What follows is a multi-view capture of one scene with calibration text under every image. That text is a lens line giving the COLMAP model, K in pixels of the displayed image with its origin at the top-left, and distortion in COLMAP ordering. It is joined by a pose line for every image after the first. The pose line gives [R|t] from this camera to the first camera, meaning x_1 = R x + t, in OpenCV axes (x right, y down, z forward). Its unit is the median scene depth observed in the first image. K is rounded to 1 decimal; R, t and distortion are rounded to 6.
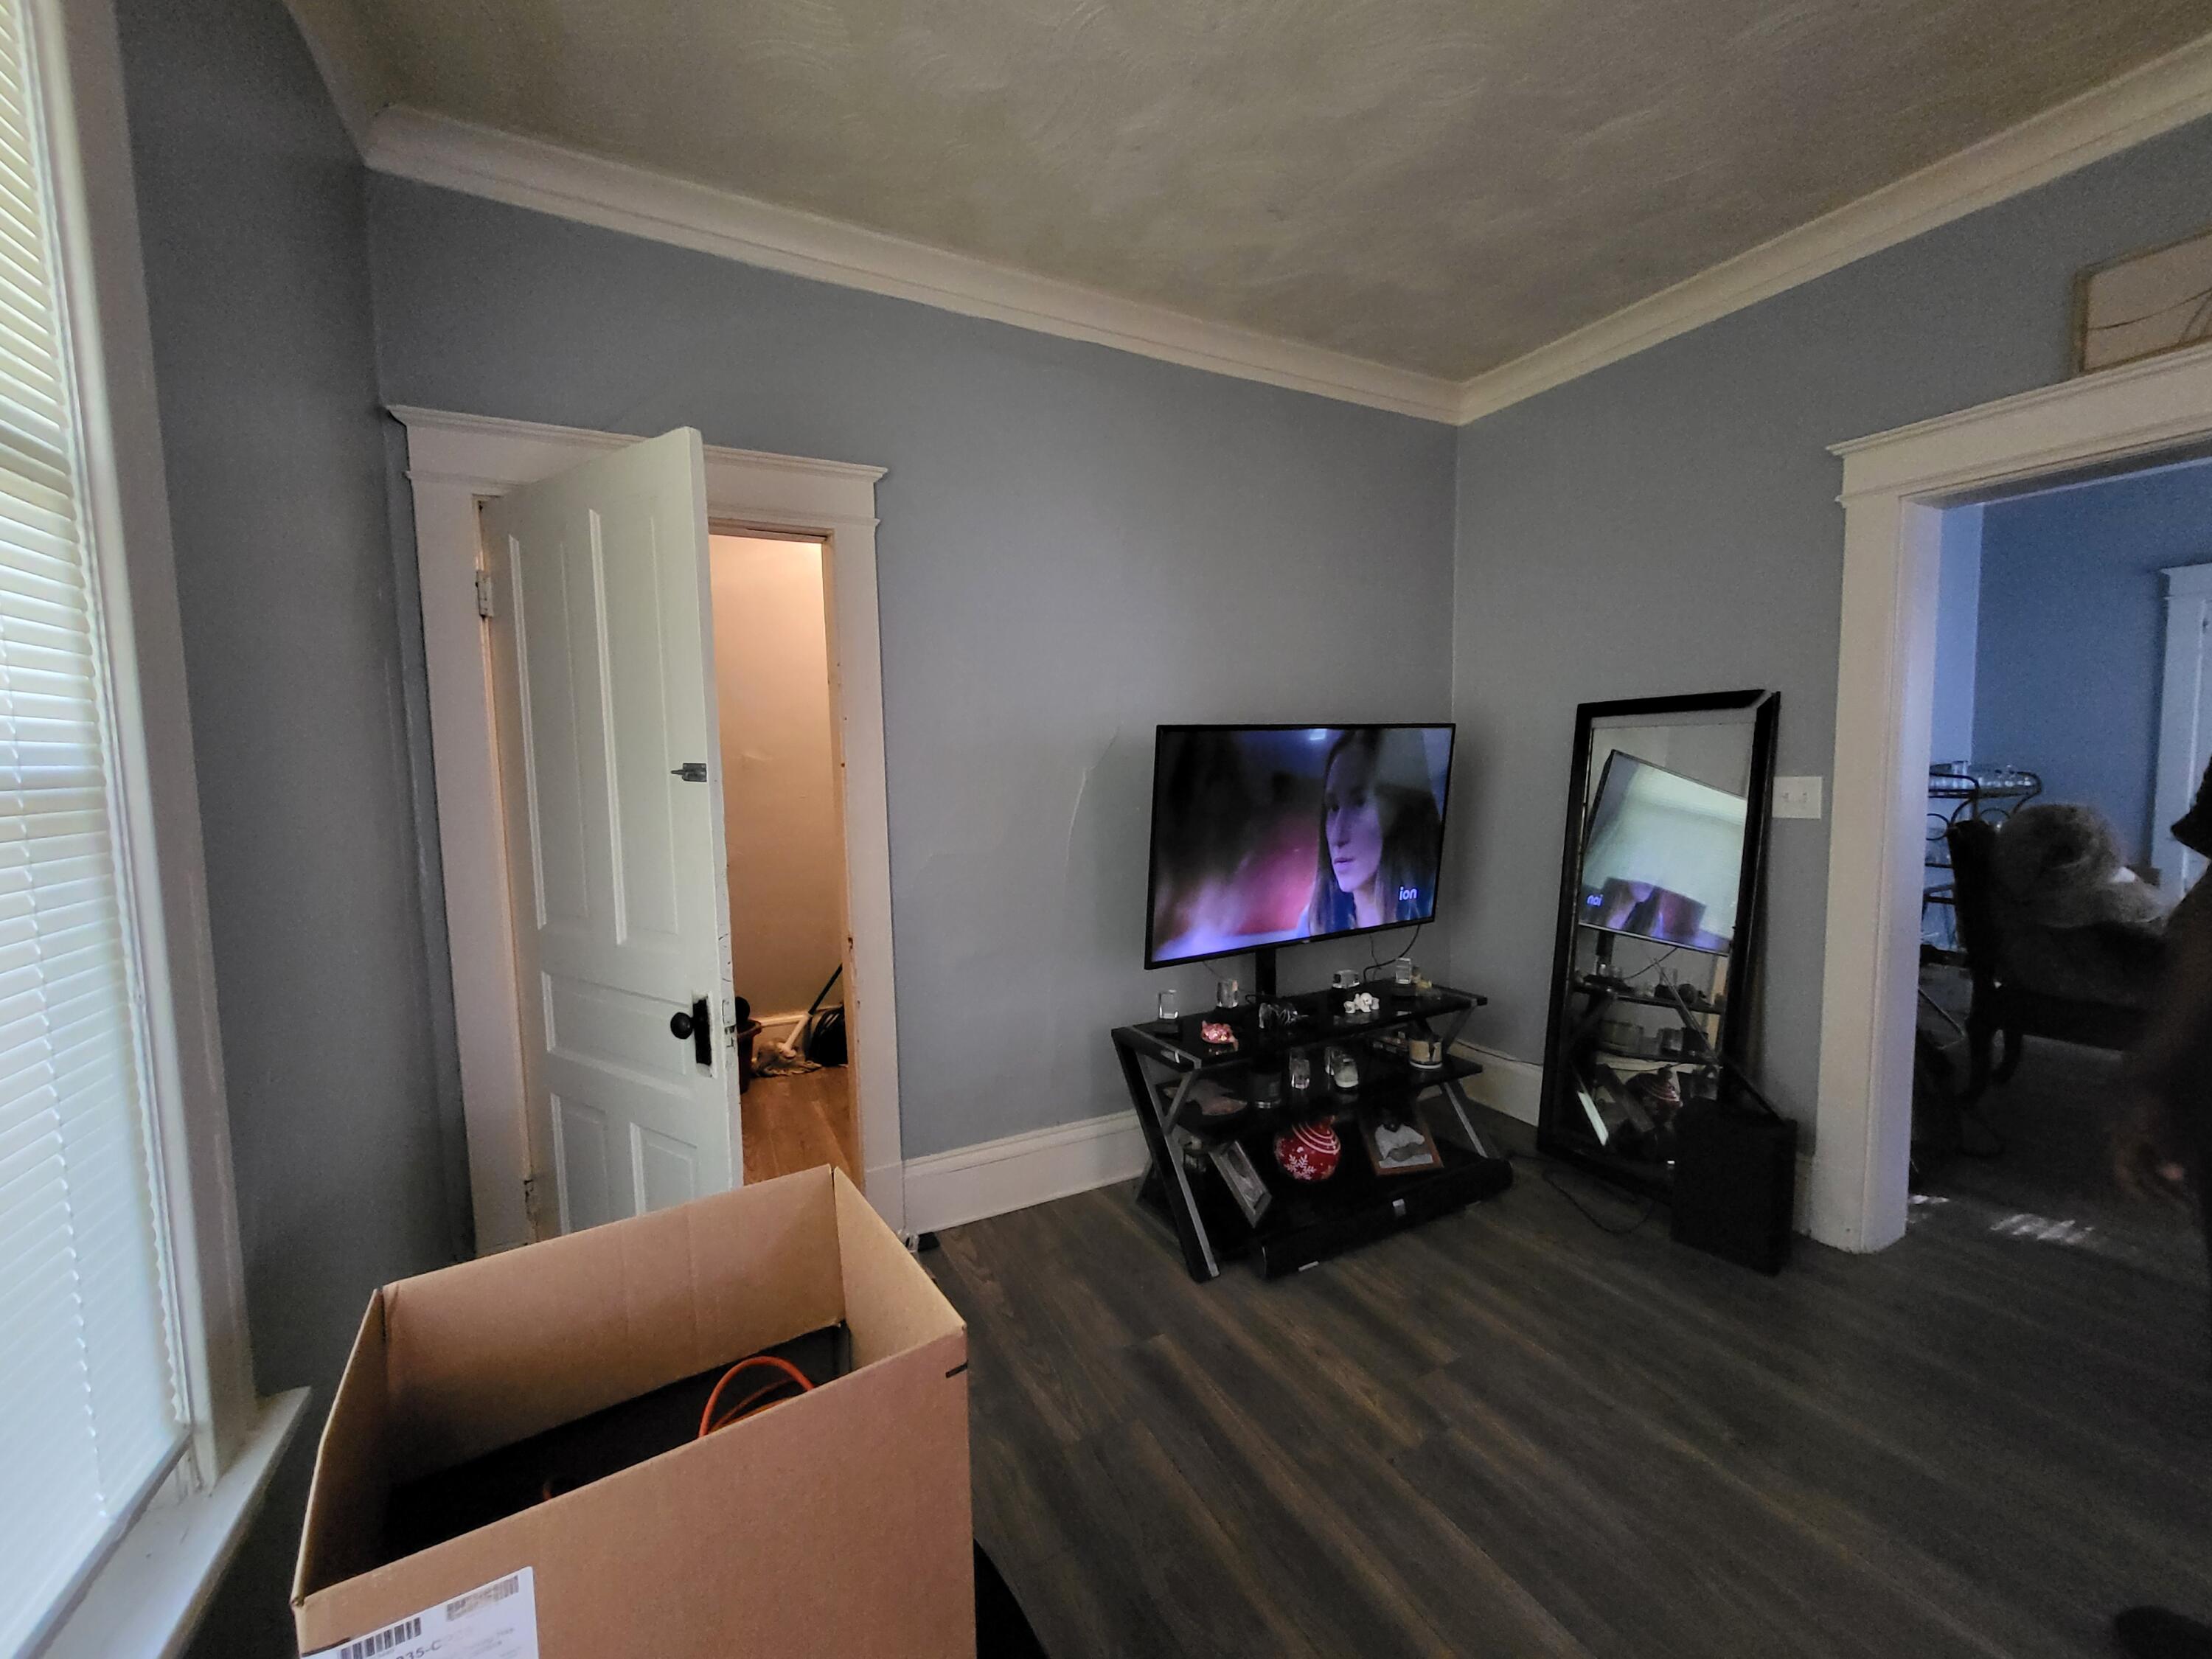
lens RADIAL K [[863.8, 0, 1106.0], [0, 863.8, 829.5], [0, 0, 1]] dist [0.000111, 0.000052]
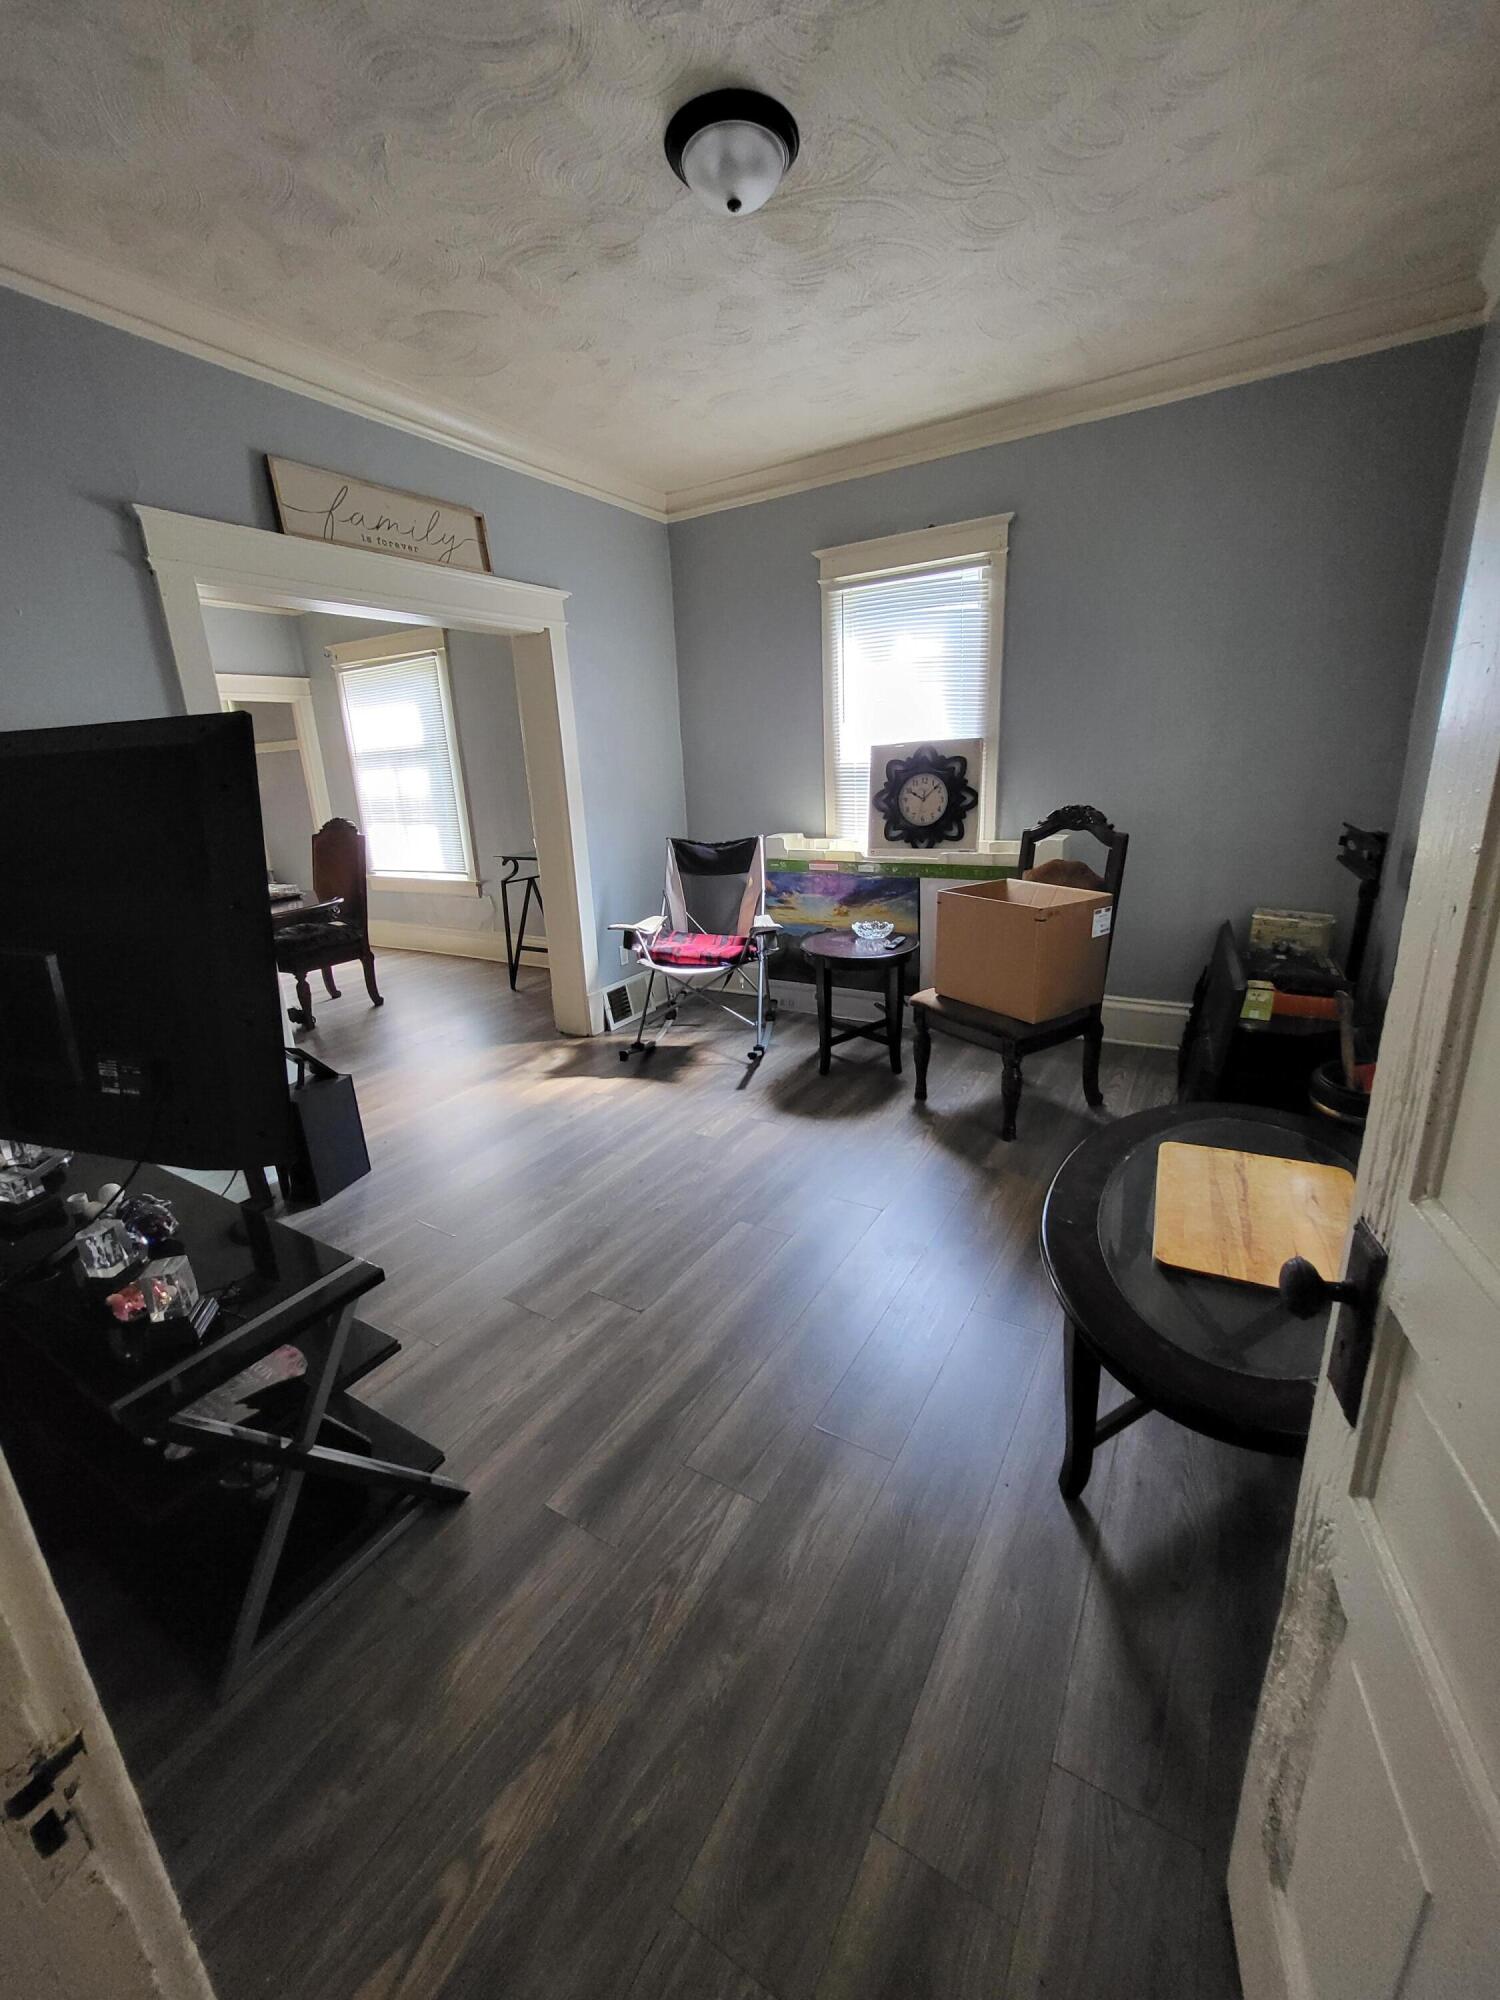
lens RADIAL K [[781.0, 0, 750.0], [0, 781.0, 1000.0], [0, 0, 1]] dist [0.000111, 0.000052]
pose [[-0.522626, -0.202318, 0.828208, -0.604252], [0.124954, 0.942767, 0.309154, -0.072466], [-0.843355, 0.265060, -0.467435, 1.169205]]
